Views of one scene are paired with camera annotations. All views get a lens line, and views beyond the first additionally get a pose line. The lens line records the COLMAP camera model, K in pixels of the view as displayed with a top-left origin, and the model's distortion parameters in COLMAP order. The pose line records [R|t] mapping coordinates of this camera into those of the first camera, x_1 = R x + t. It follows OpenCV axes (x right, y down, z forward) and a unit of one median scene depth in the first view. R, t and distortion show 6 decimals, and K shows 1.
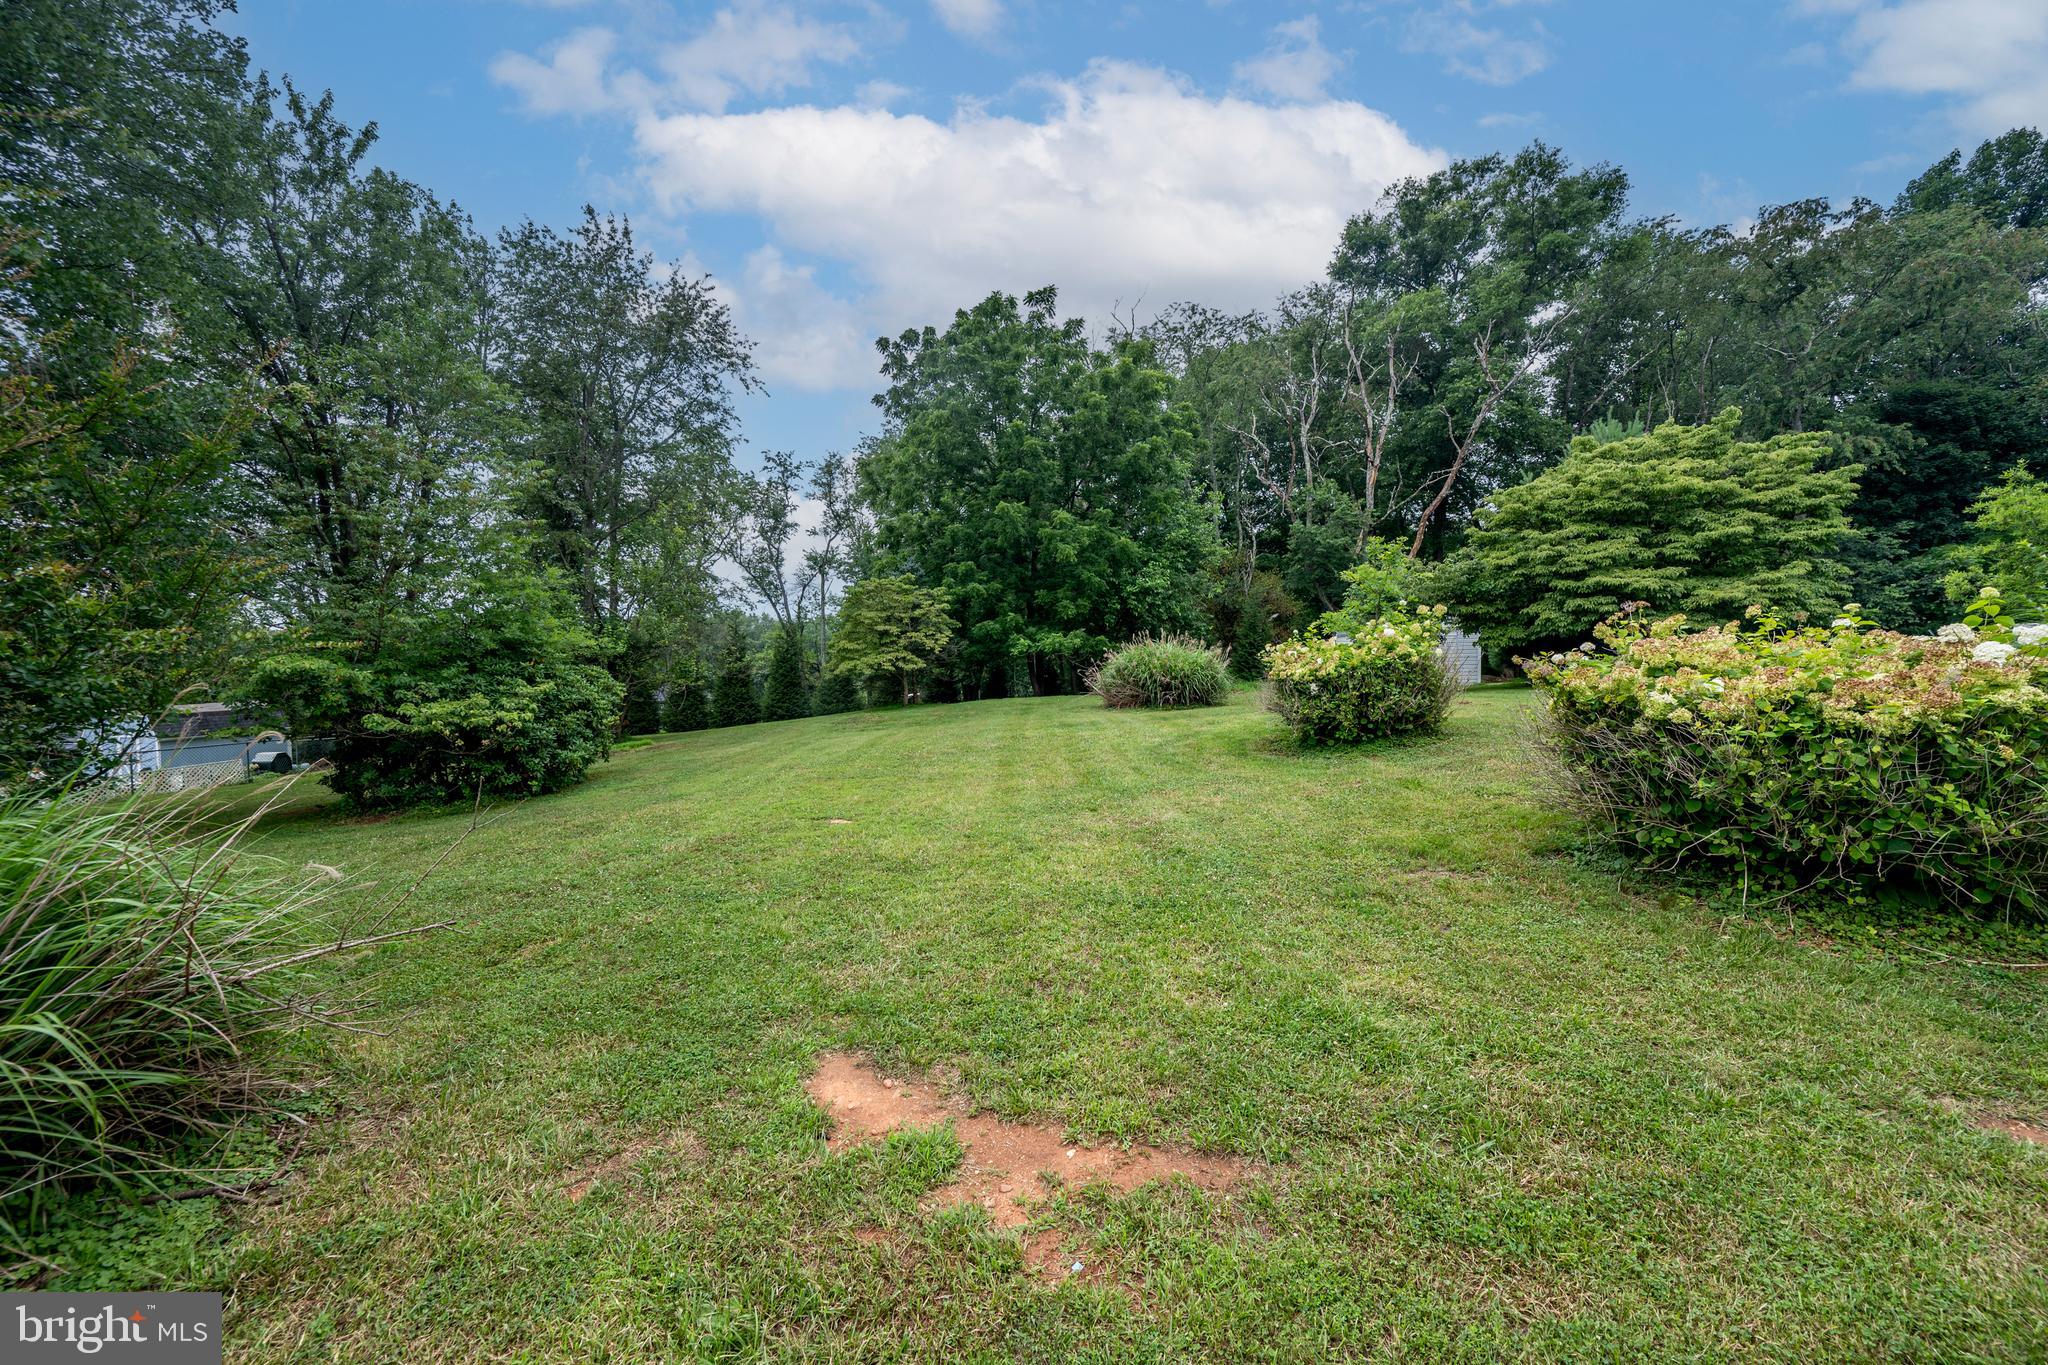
lens RADIAL K [[813.9, 0, 1014.9], [0, 813.9, 683.1], [0, 0, 1]] dist [-0.000327, -0.000324]
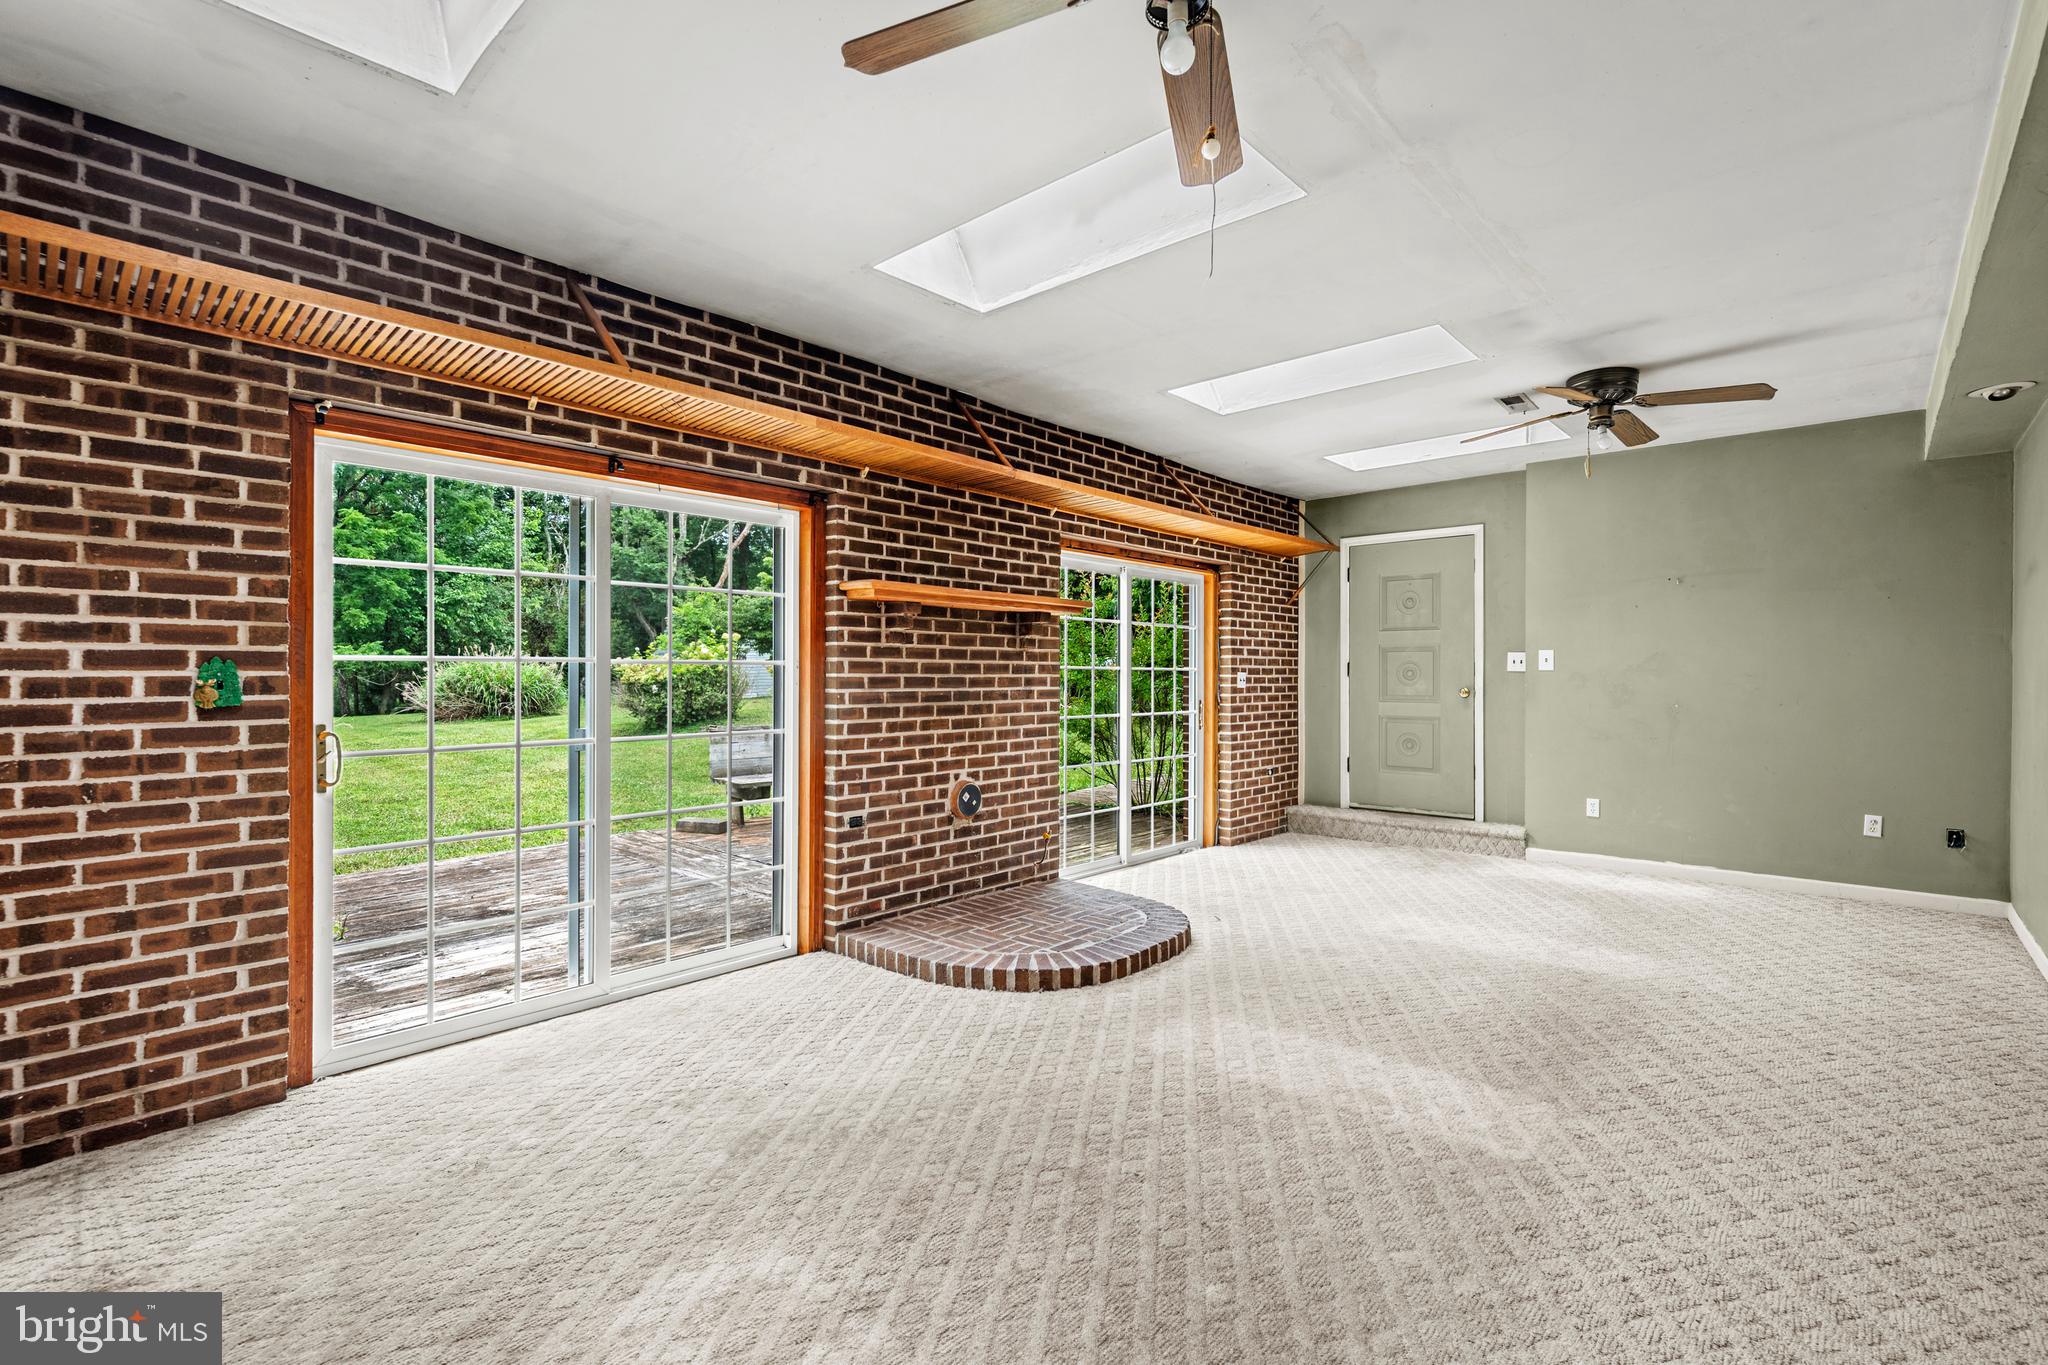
lens RADIAL K [[913.9, 0, 1033.9], [0, 913.9, 671.6], [0, 0, 1]] dist [0.001146, 0.000539]
pose [[0.709727, 0.003255, 0.704469, -0.115120], [0.024206, 0.999286, -0.029003, 0.015403], [-0.704060, 0.037637, 0.709142, -0.241416]]
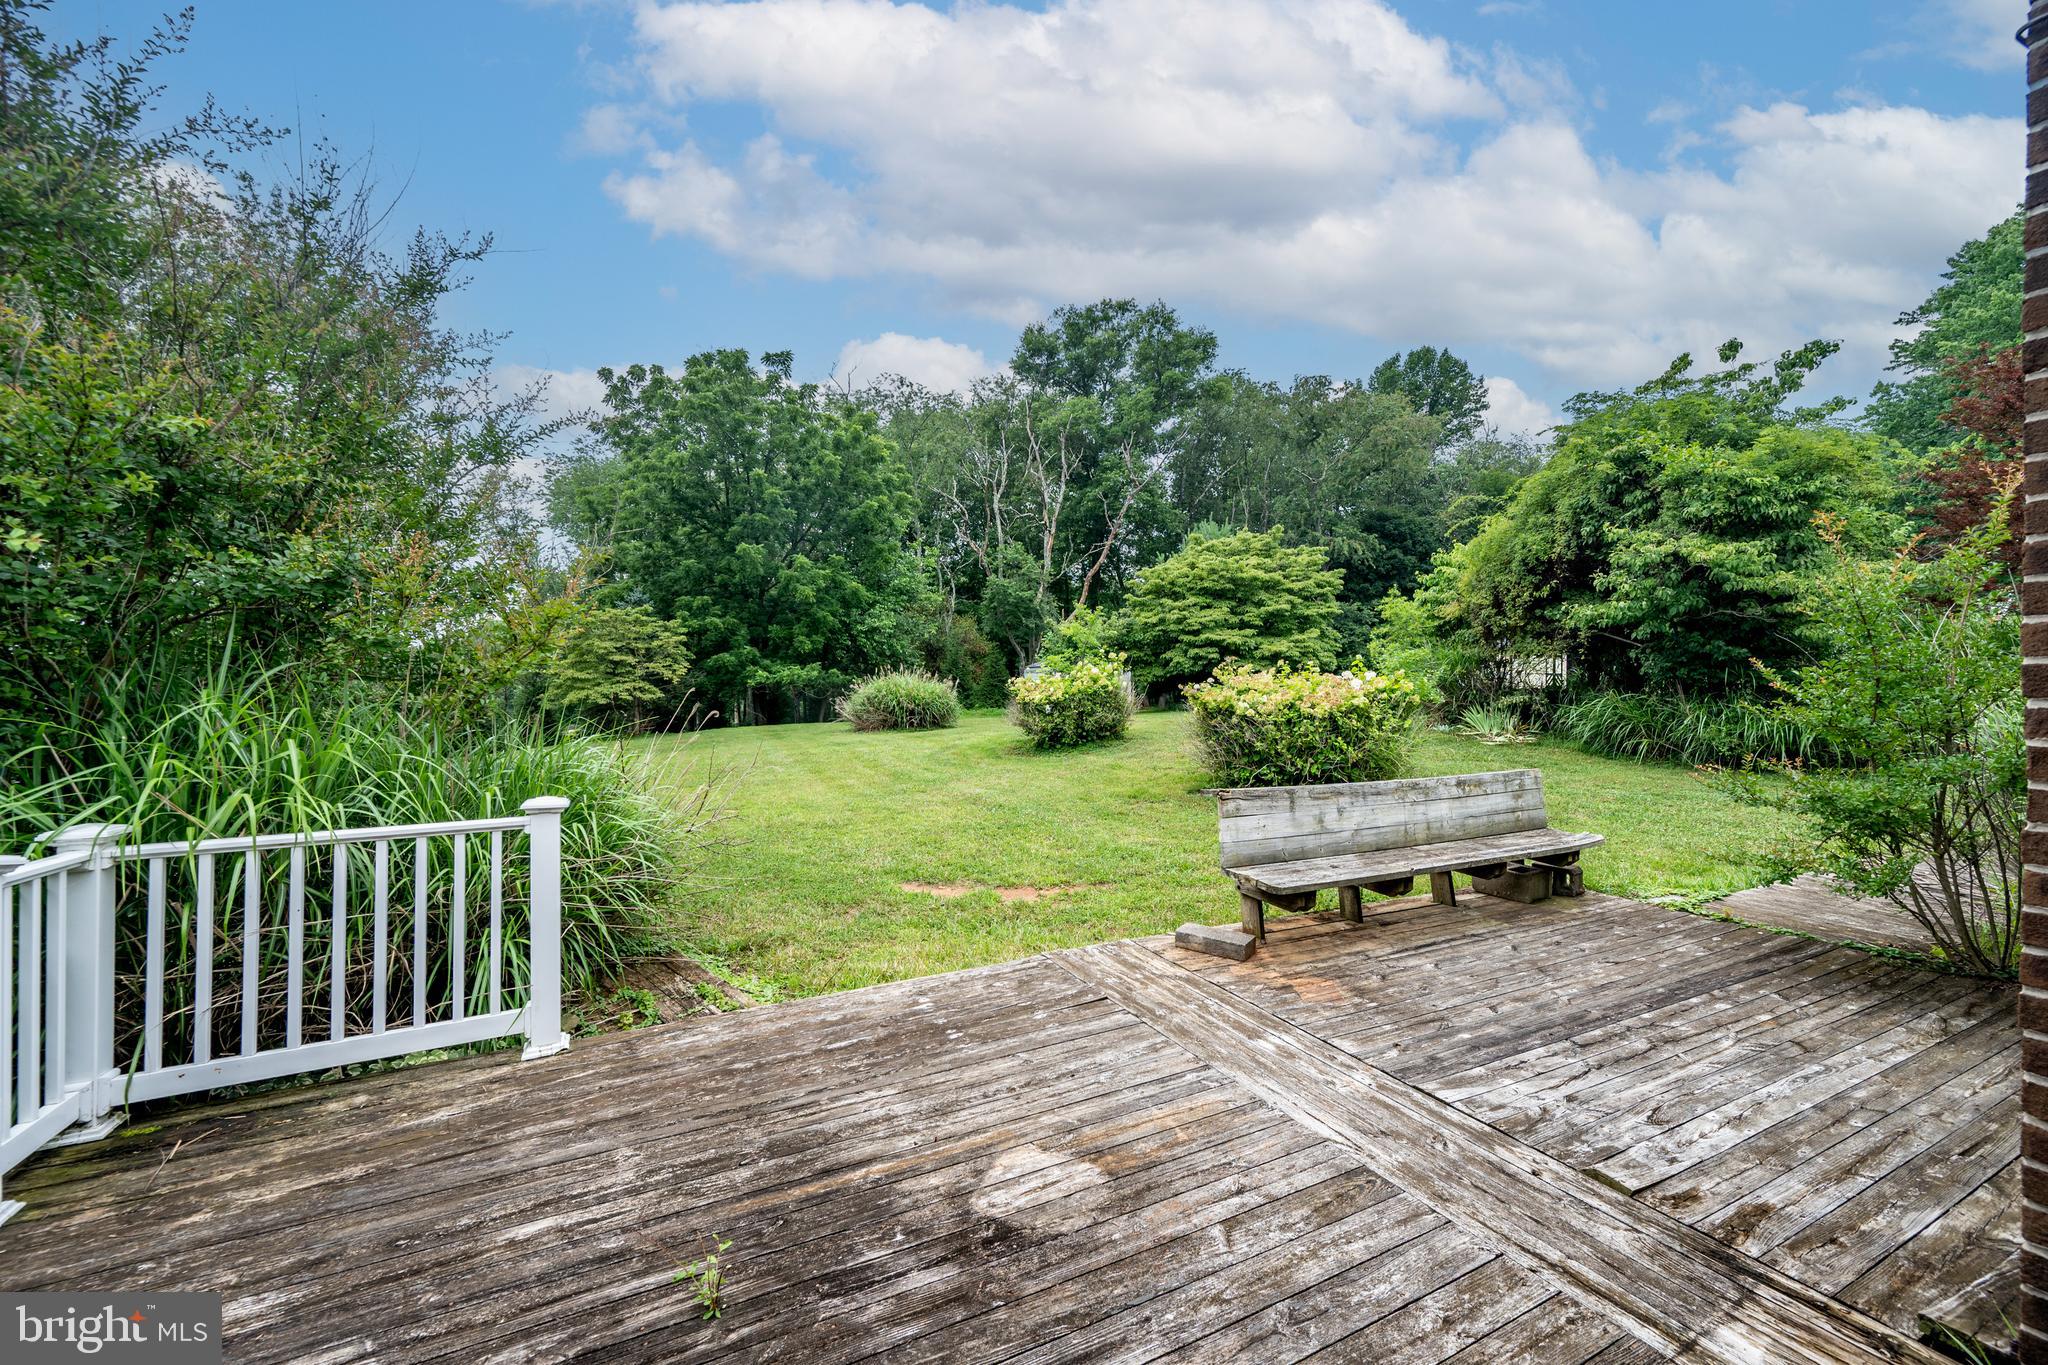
lens RADIAL K [[813.9, 0, 1022.2], [0, 813.9, 682.5], [0, 0, 1]] dist [-0.000327, -0.000324]
pose [[0.919240, 0.008165, 0.393613, -0.094217], [0.008310, 0.999160, -0.040135, 0.007021], [-0.393610, 0.040165, 0.918400, -0.119805]]
